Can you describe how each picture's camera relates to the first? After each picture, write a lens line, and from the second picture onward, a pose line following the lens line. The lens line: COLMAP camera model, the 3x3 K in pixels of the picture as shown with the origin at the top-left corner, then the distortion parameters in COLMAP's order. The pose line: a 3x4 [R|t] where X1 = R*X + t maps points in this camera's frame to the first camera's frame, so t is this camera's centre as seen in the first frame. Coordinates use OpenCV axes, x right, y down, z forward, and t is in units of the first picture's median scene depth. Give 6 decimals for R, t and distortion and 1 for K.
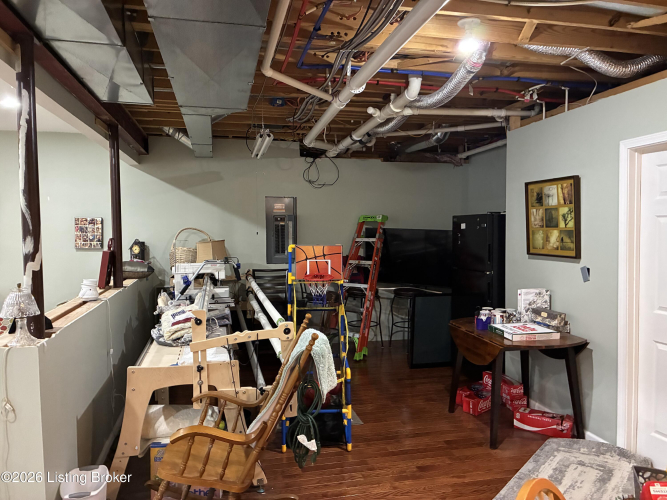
lens RADIAL K [[506.3, 0, 331.5], [0, 506.3, 248.1], [0, 0, 1]] dist [0.051270, -0.062440]
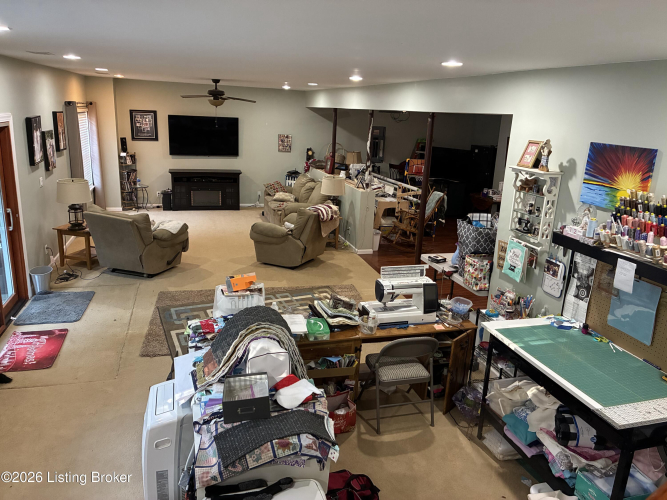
lens RADIAL K [[506.3, 0, 335.6], [0, 506.3, 250.8], [0, 0, 1]] dist [0.051270, -0.062440]
pose [[0.996657, 0.034511, 0.074059, -0.426133], [-0.050485, 0.972797, 0.226093, -0.078667], [-0.064242, -0.229076, 0.971286, -1.015461]]
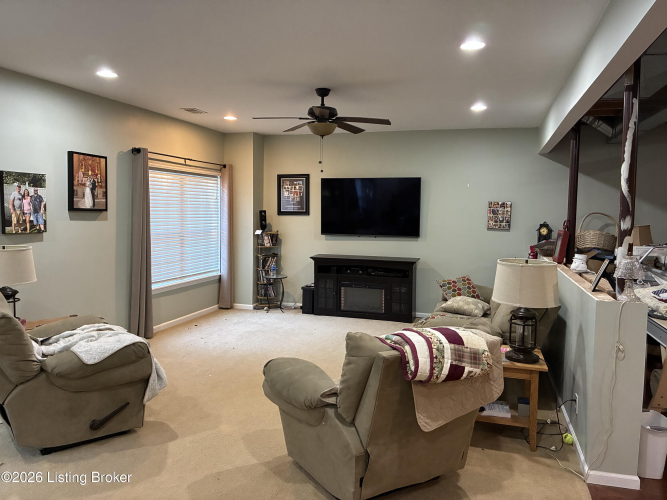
lens RADIAL K [[506.3, 0, 331.0], [0, 506.3, 244.9], [0, 0, 1]] dist [0.051270, -0.062440]
pose [[0.865149, 0.054018, -0.498598, -0.237632], [-0.042599, 0.998505, 0.034262, 0.014653], [0.499703, -0.008402, 0.866156, -0.181492]]
